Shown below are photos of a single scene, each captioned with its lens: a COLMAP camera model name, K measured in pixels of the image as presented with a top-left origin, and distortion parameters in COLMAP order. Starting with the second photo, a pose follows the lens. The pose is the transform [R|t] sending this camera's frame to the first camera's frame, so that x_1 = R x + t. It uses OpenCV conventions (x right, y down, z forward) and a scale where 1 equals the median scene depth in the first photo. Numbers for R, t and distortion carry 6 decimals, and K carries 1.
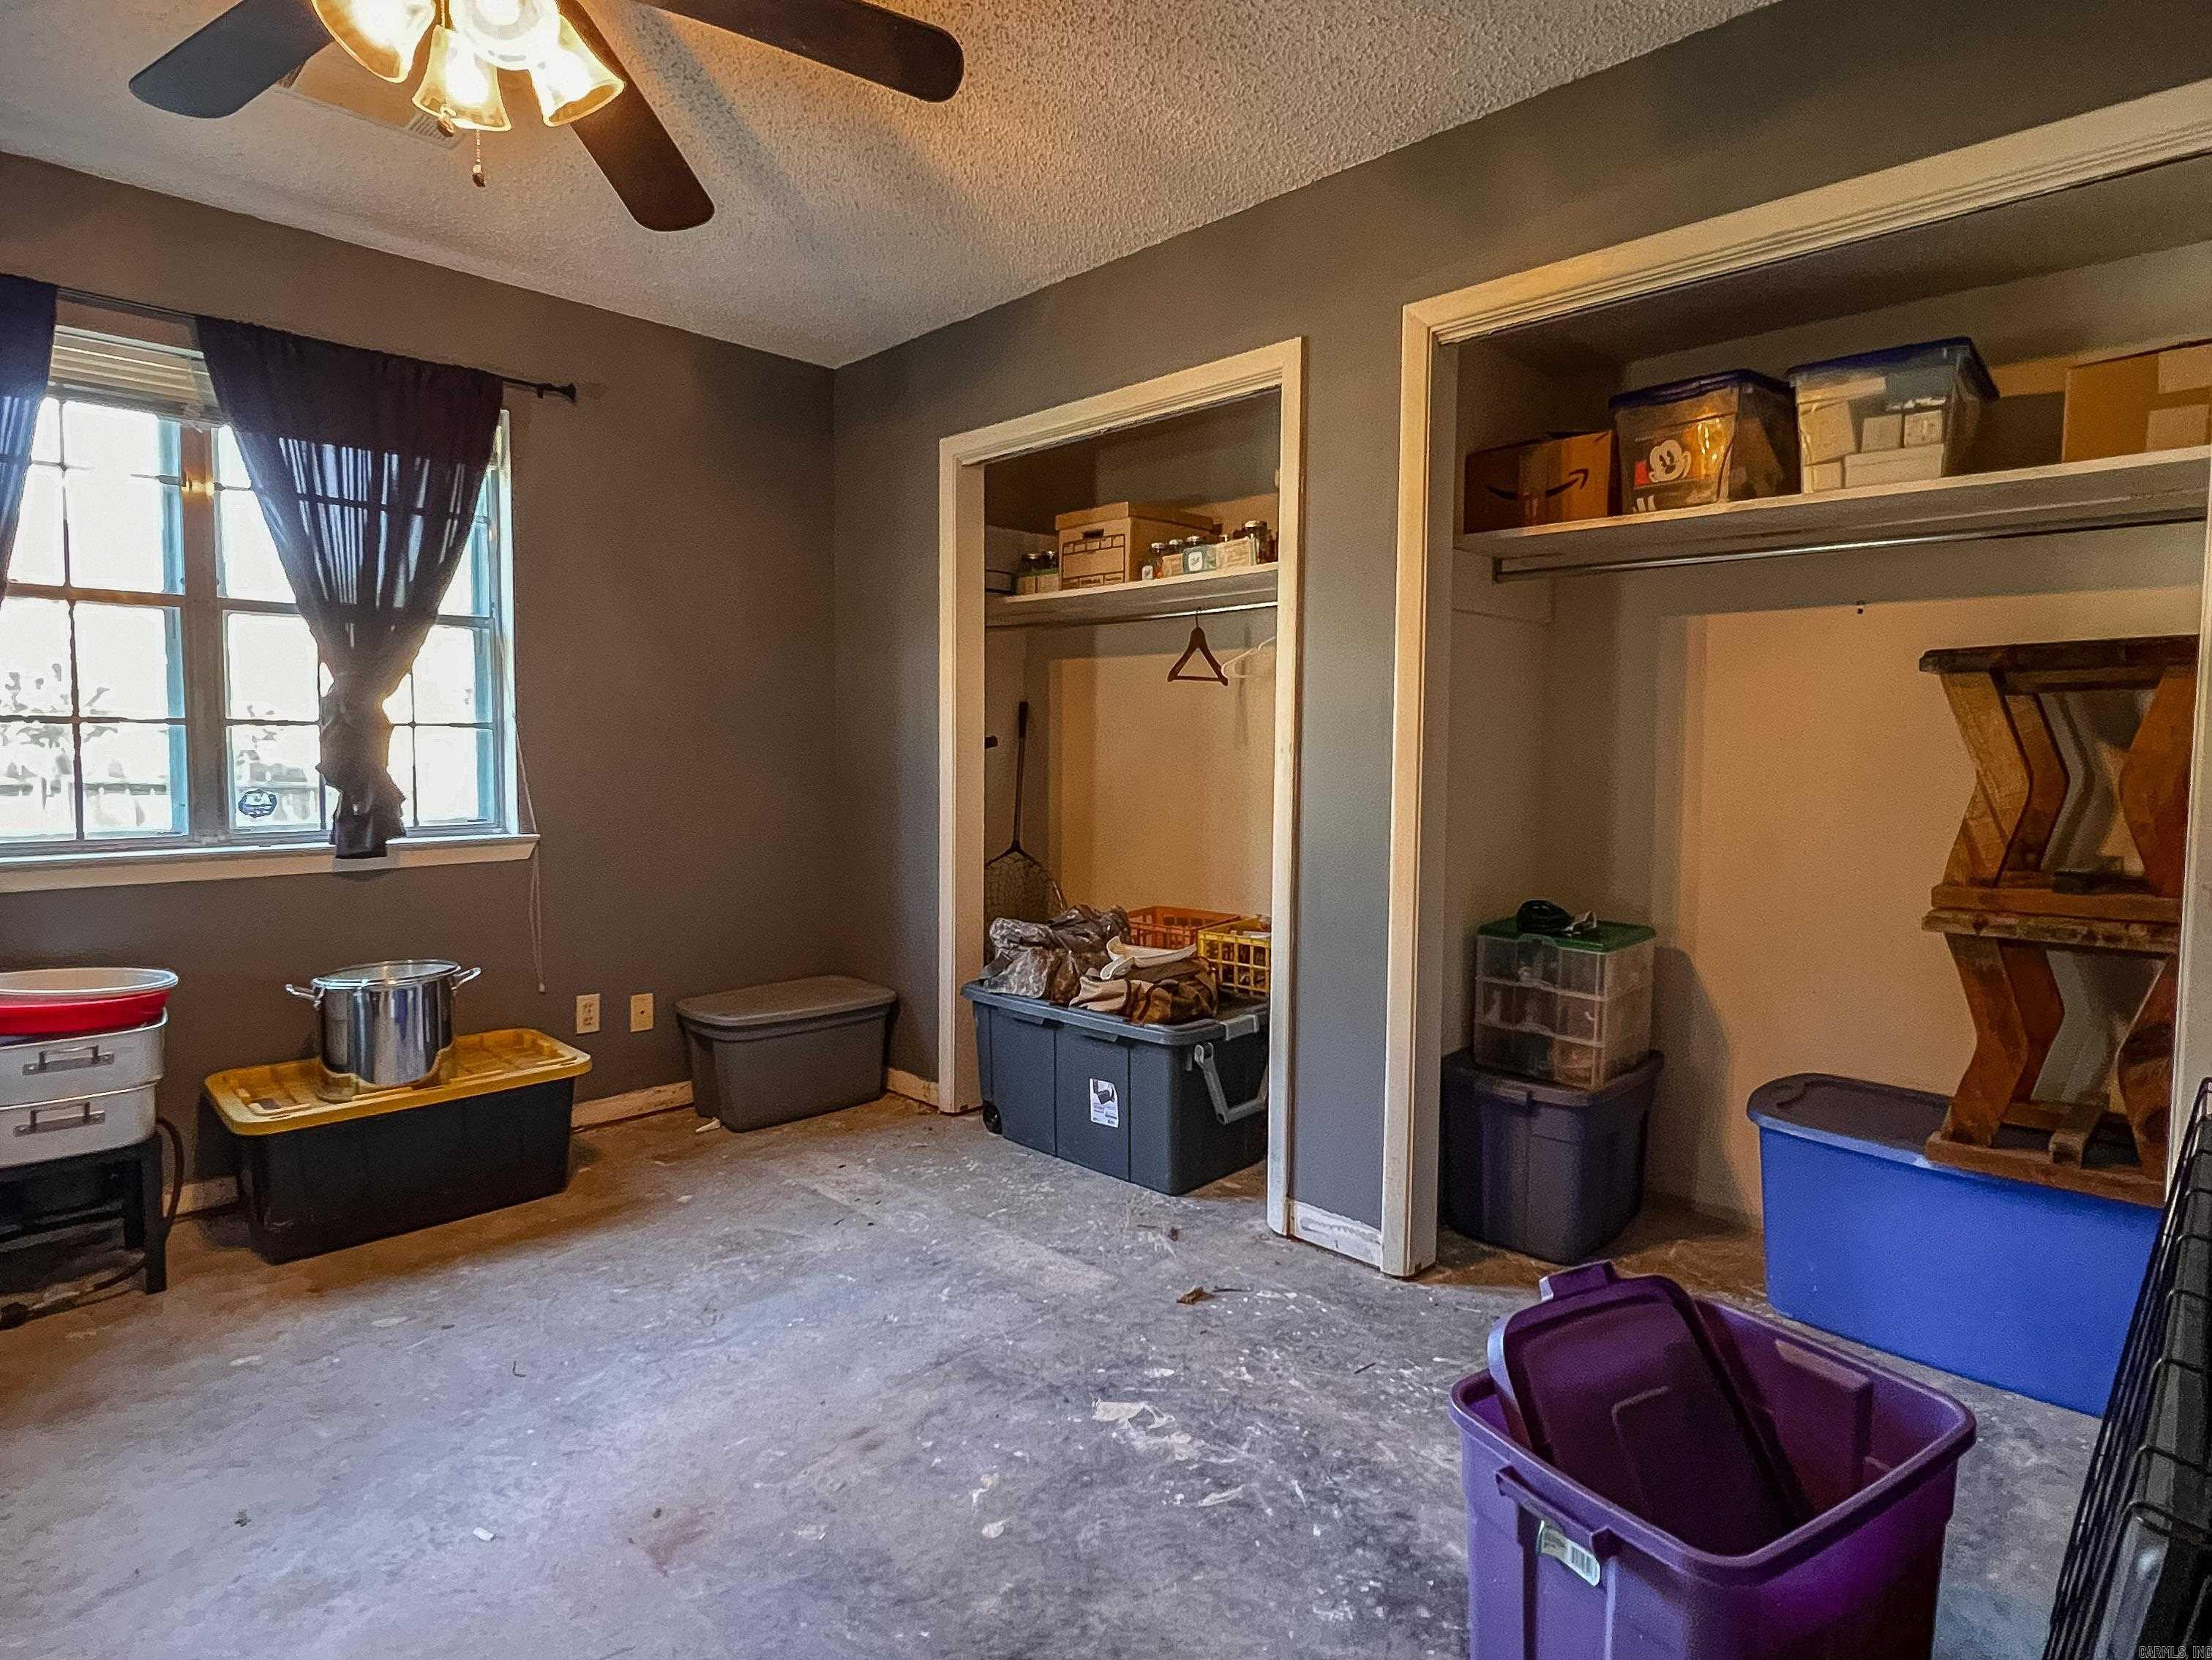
lens RADIAL K [[1184.6, 0, 1101.4], [0, 1184.6, 812.7], [0, 0, 1]] dist [-0.001786, -0.000823]
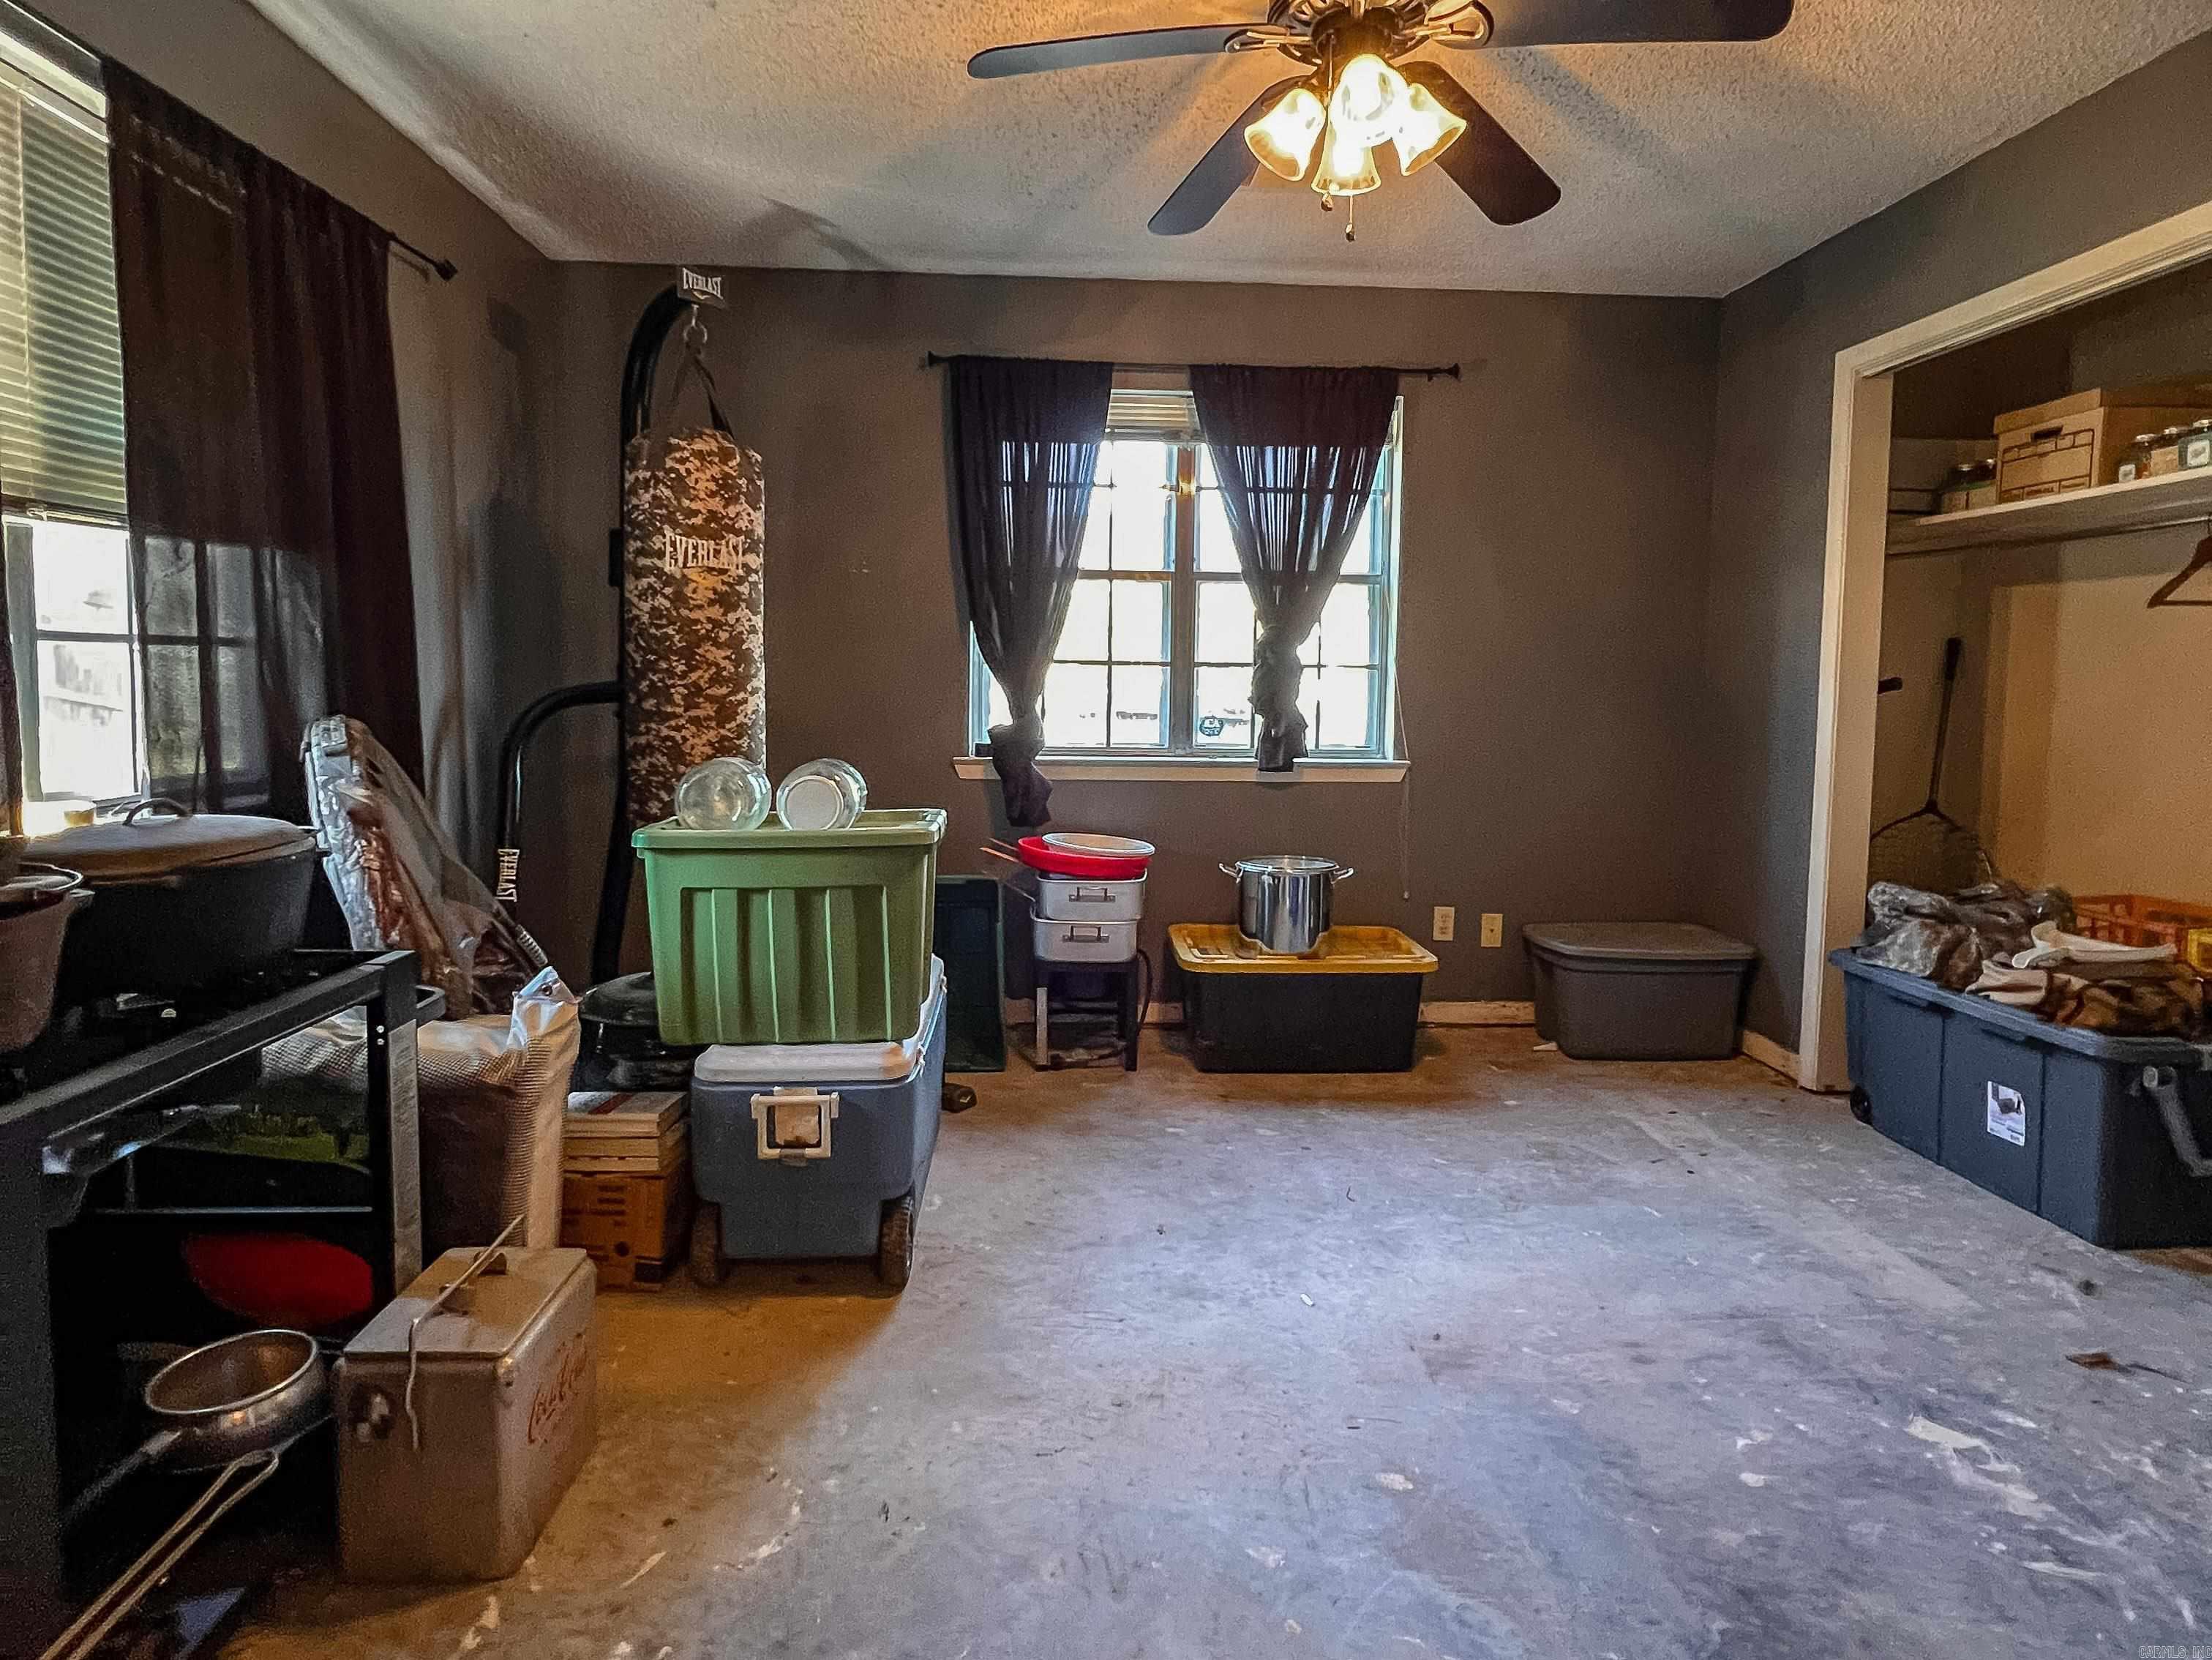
lens RADIAL K [[1183.0, 0, 1101.7], [0, 1183.0, 751.7], [0, 0, 1]] dist [-0.000371, 0.000371]
pose [[0.741735, 0.044740, -0.669199, 0.079840], [-0.048186, 0.998749, 0.013364, 0.009044], [0.668960, 0.022333, 0.742963, -0.060753]]
